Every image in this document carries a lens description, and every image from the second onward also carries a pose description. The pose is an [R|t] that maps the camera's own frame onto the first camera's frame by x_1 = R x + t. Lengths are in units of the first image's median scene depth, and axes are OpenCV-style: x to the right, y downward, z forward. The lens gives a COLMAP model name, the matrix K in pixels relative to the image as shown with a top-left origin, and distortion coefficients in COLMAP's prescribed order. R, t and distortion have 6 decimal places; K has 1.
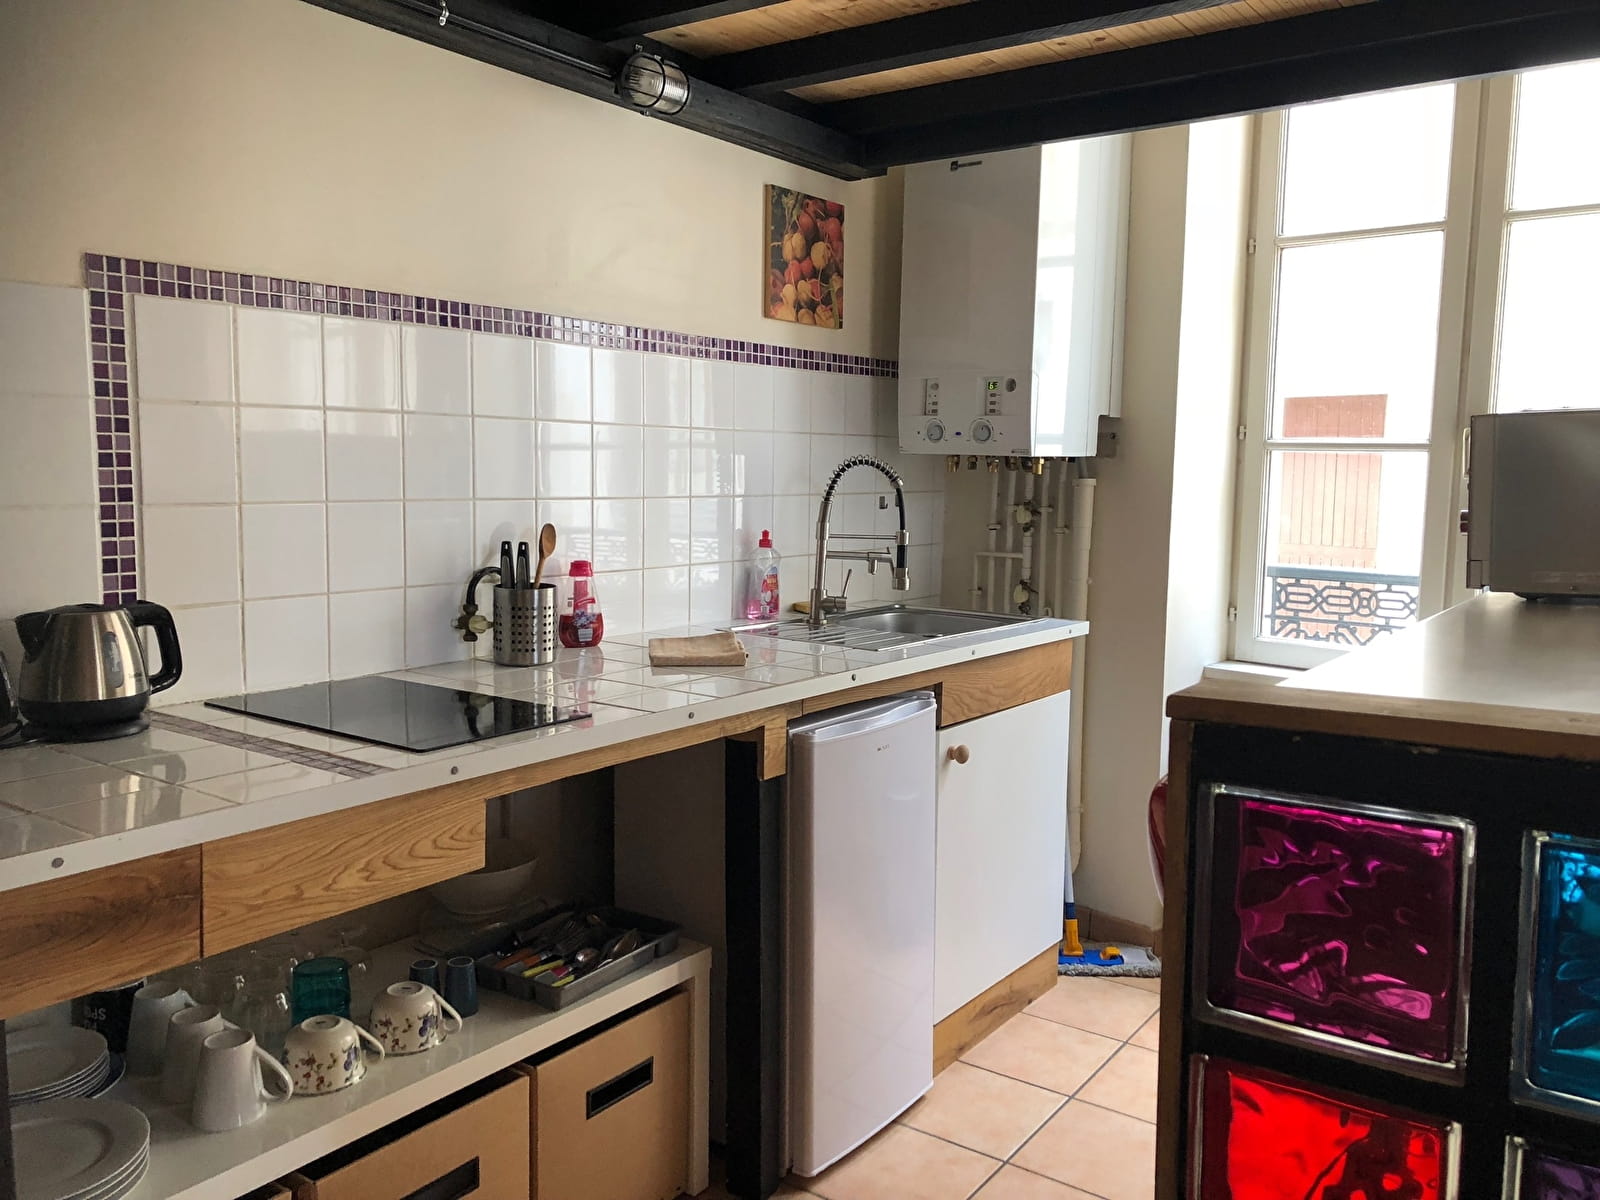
lens RADIAL K [[1297.3, 0, 800.0], [0, 1297.3, 600.0], [0, 0, 1]] dist [0.089316, -0.179716]
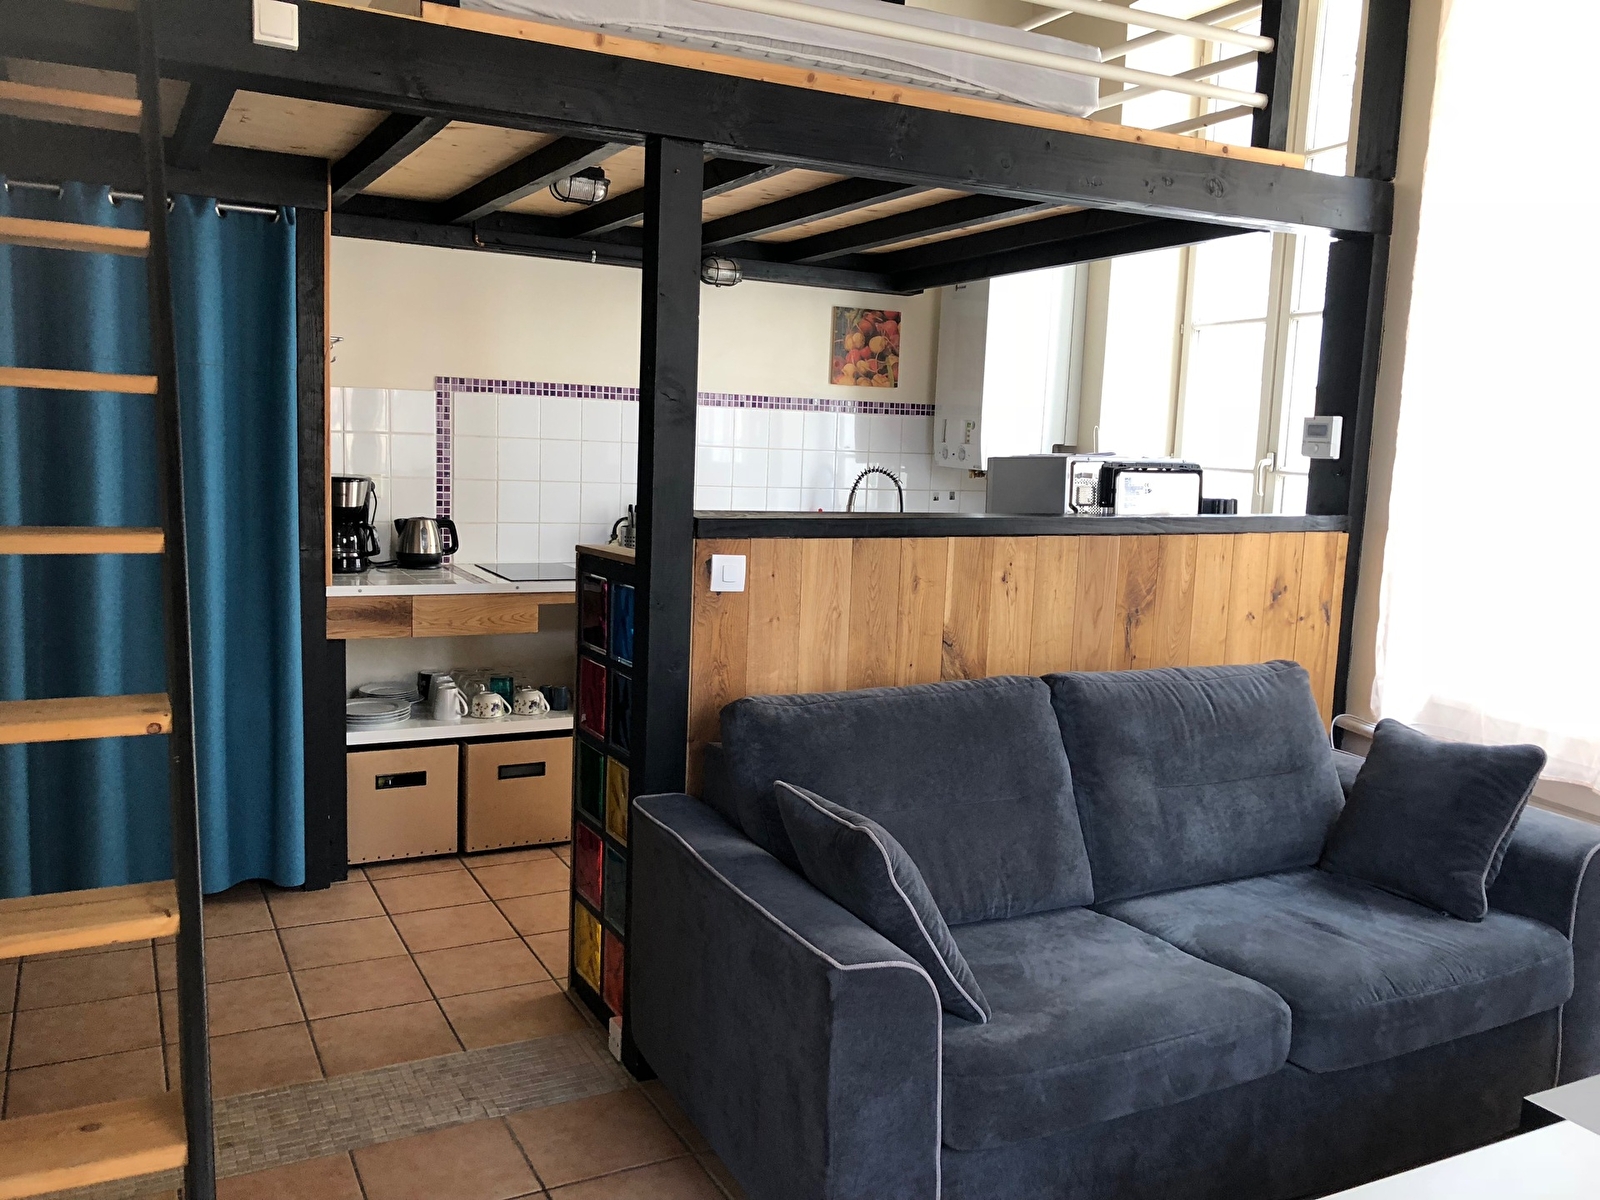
lens RADIAL K [[1297.3, 0, 800.0], [0, 1297.3, 600.0], [0, 0, 1]] dist [0.089316, -0.179716]
pose [[0.895567, 0.079112, -0.437836, 0.702074], [-0.075697, 0.996810, 0.025279, 0.025225], [0.438440, 0.010503, 0.898699, -0.542189]]
